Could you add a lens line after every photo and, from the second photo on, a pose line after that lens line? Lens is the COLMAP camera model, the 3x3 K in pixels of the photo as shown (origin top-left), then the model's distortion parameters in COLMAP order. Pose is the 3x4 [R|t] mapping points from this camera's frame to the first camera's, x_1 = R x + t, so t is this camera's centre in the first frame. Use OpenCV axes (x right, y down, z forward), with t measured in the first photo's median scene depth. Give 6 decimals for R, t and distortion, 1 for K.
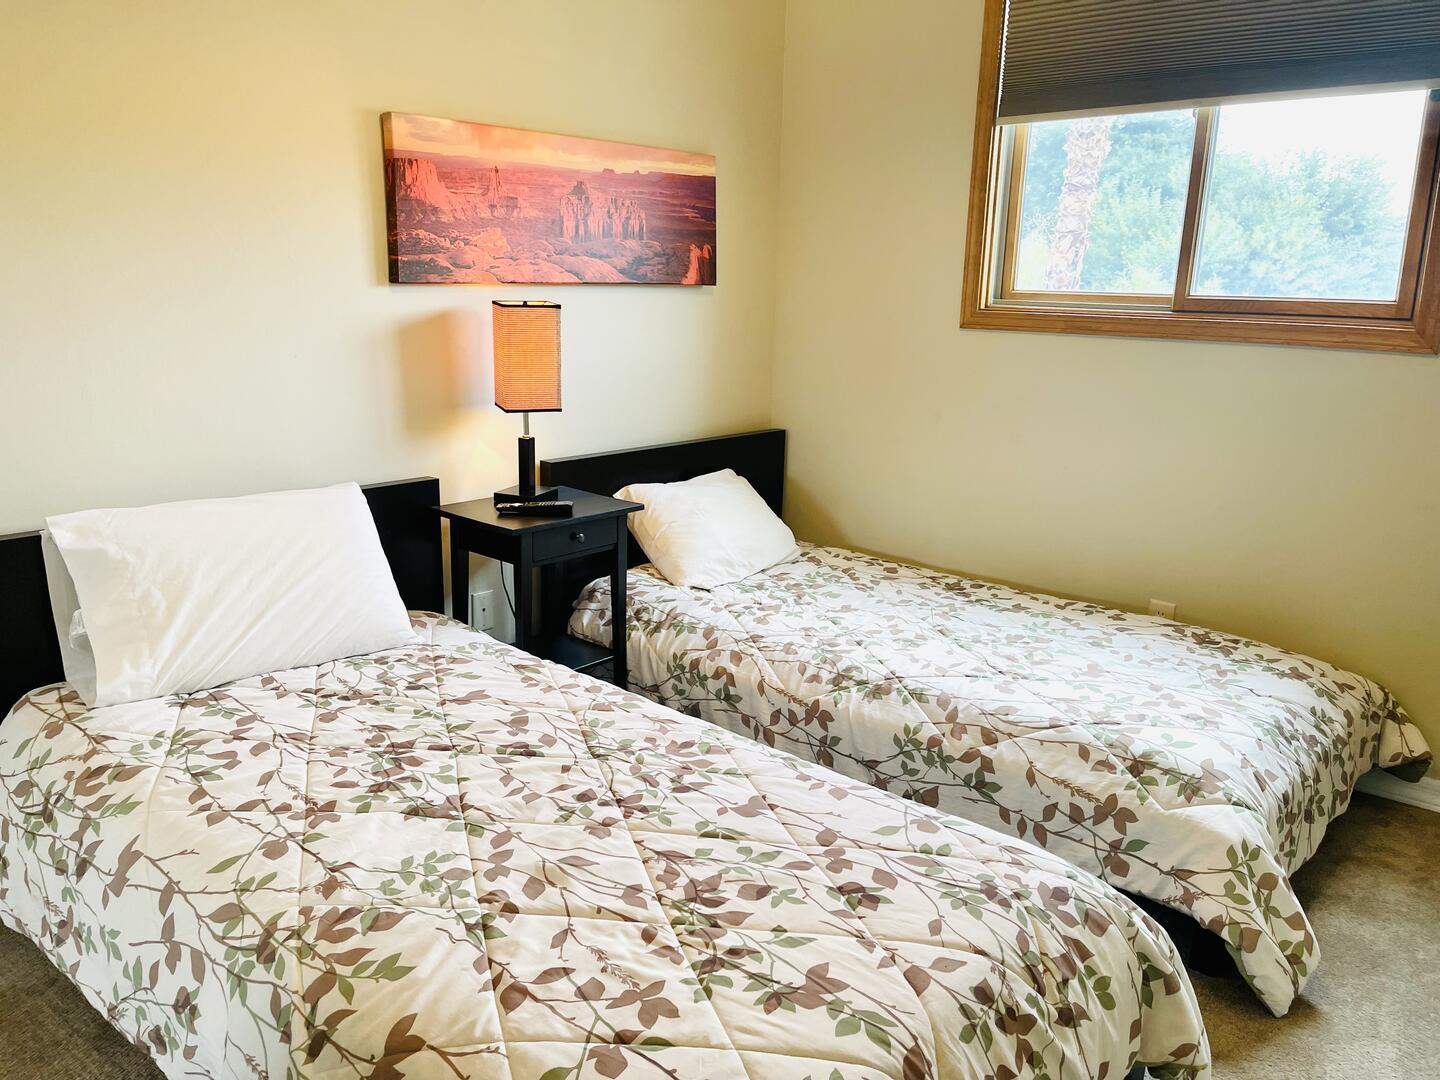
lens RADIAL K [[1089.6, 0, 709.3], [0, 1089.6, 549.3], [0, 0, 1]] dist [0.075214, -0.094888]
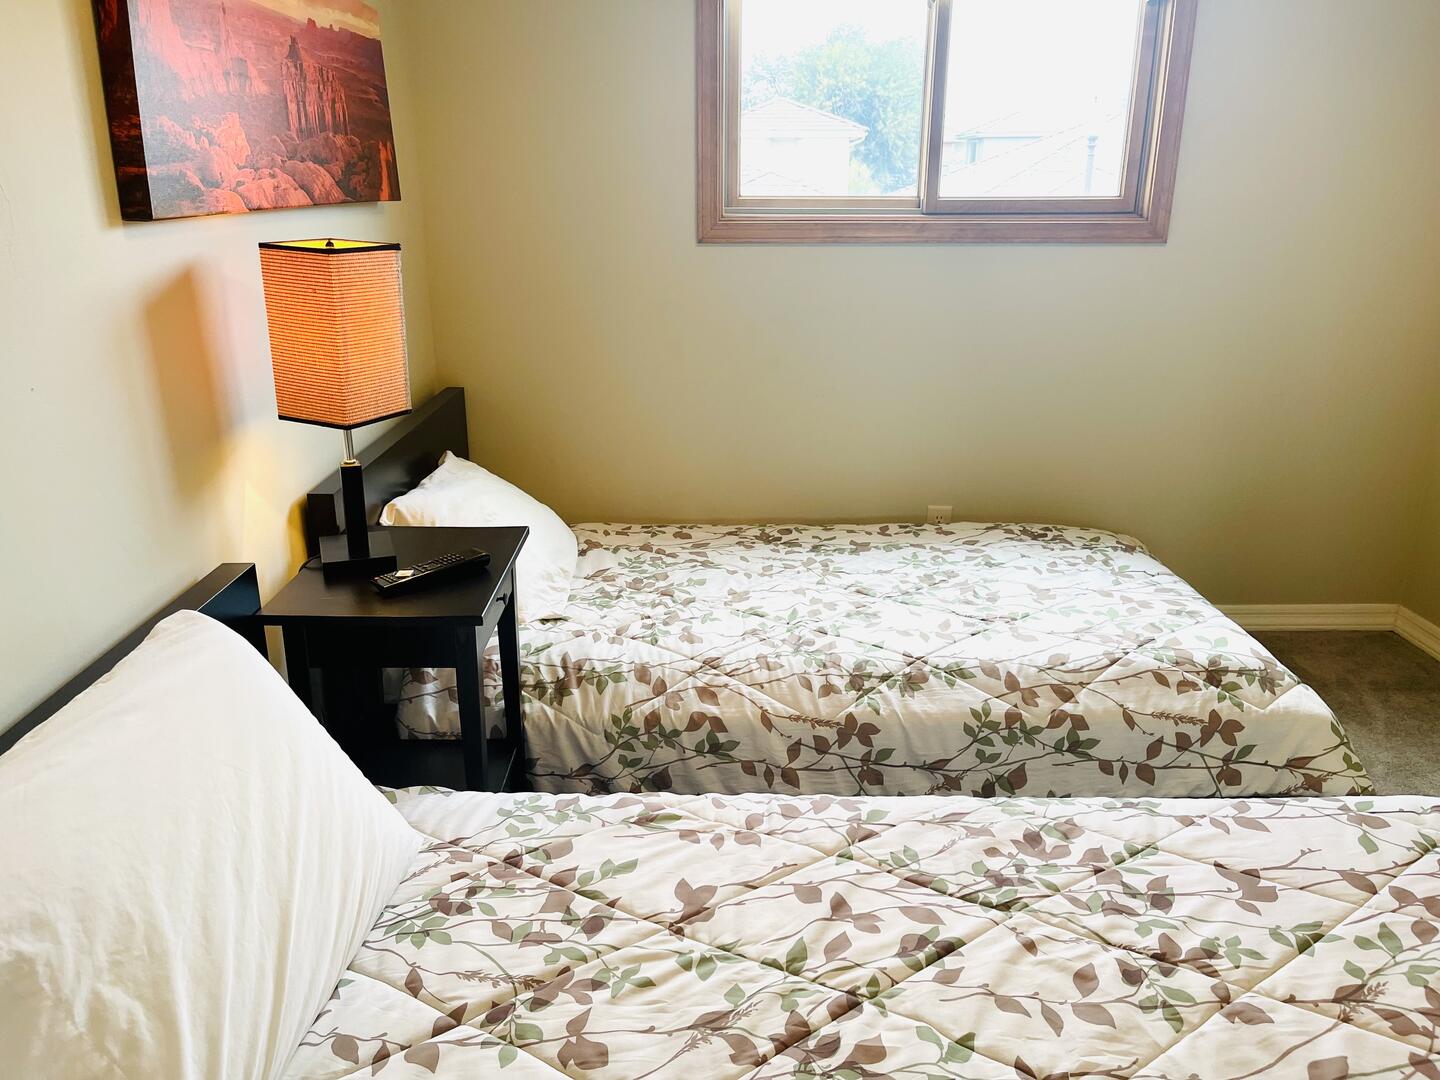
lens RADIAL K [[1089.6, 0, 719.0], [0, 1089.6, 544.1], [0, 0, 1]] dist [0.075214, -0.094888]
pose [[0.742578, -0.231579, 0.628450, -0.433925], [0.179176, 0.972809, 0.146759, -0.117187], [-0.645348, 0.003623, 0.763880, 0.409711]]
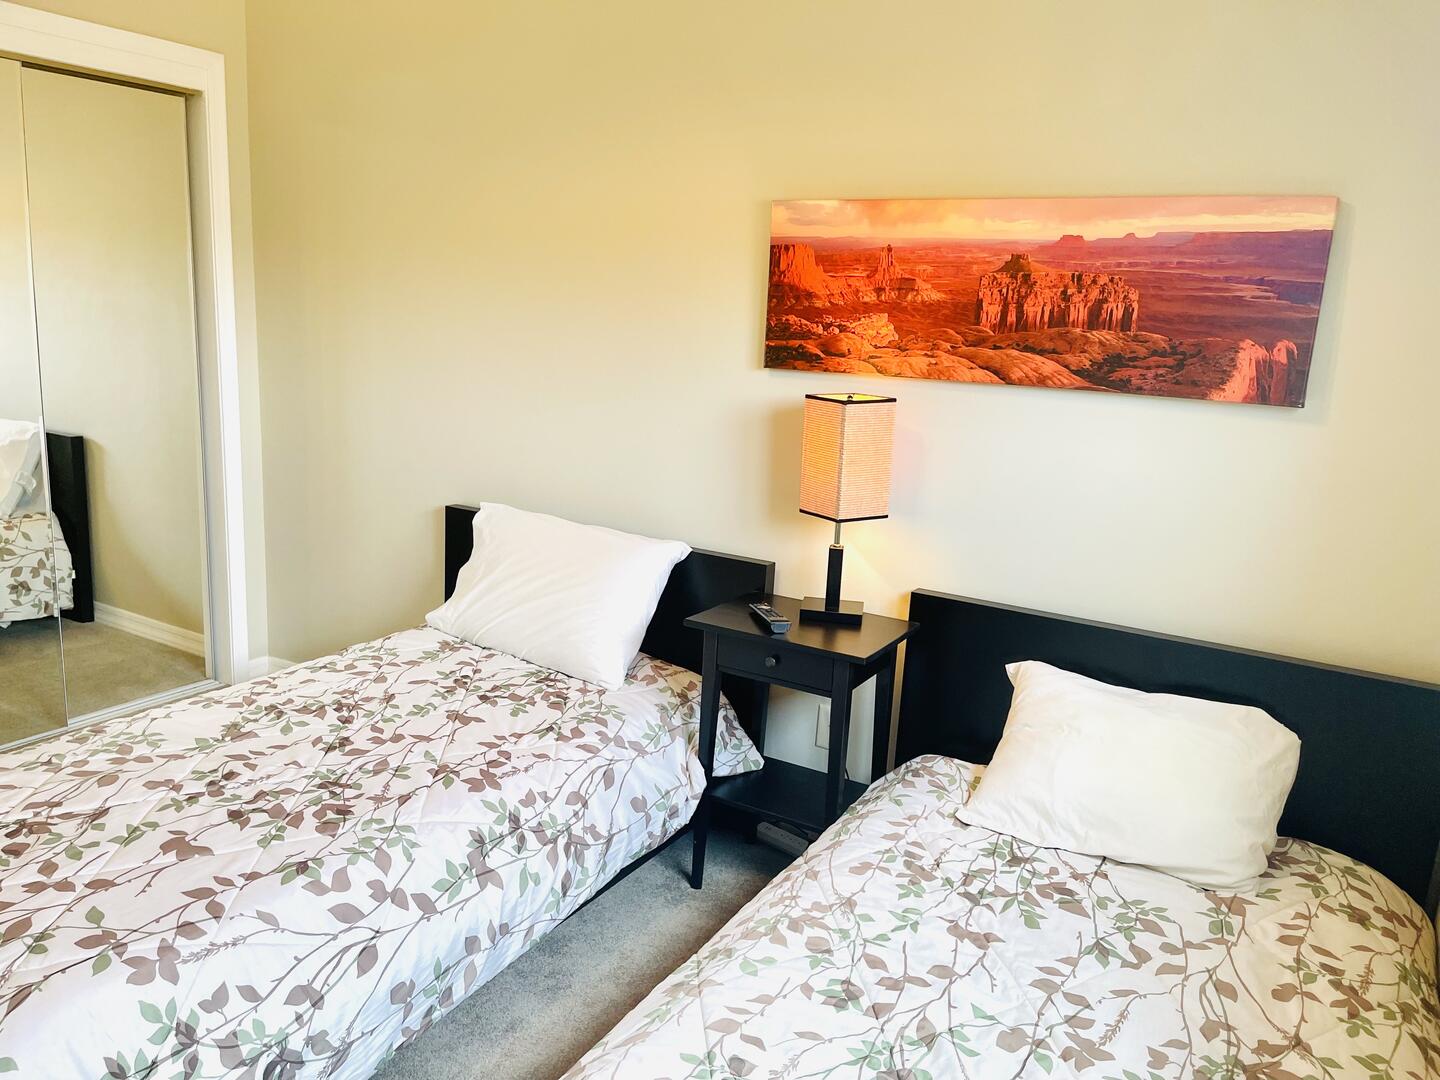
lens RADIAL K [[1089.6, 0, 720.1], [0, 1089.6, 563.1], [0, 0, 1]] dist [0.075214, -0.094888]
pose [[0.196880, 0.211013, -0.957451, 0.685625], [-0.291799, 0.944921, 0.148249, -0.202004], [0.935998, 0.250195, 0.247609, 0.733323]]
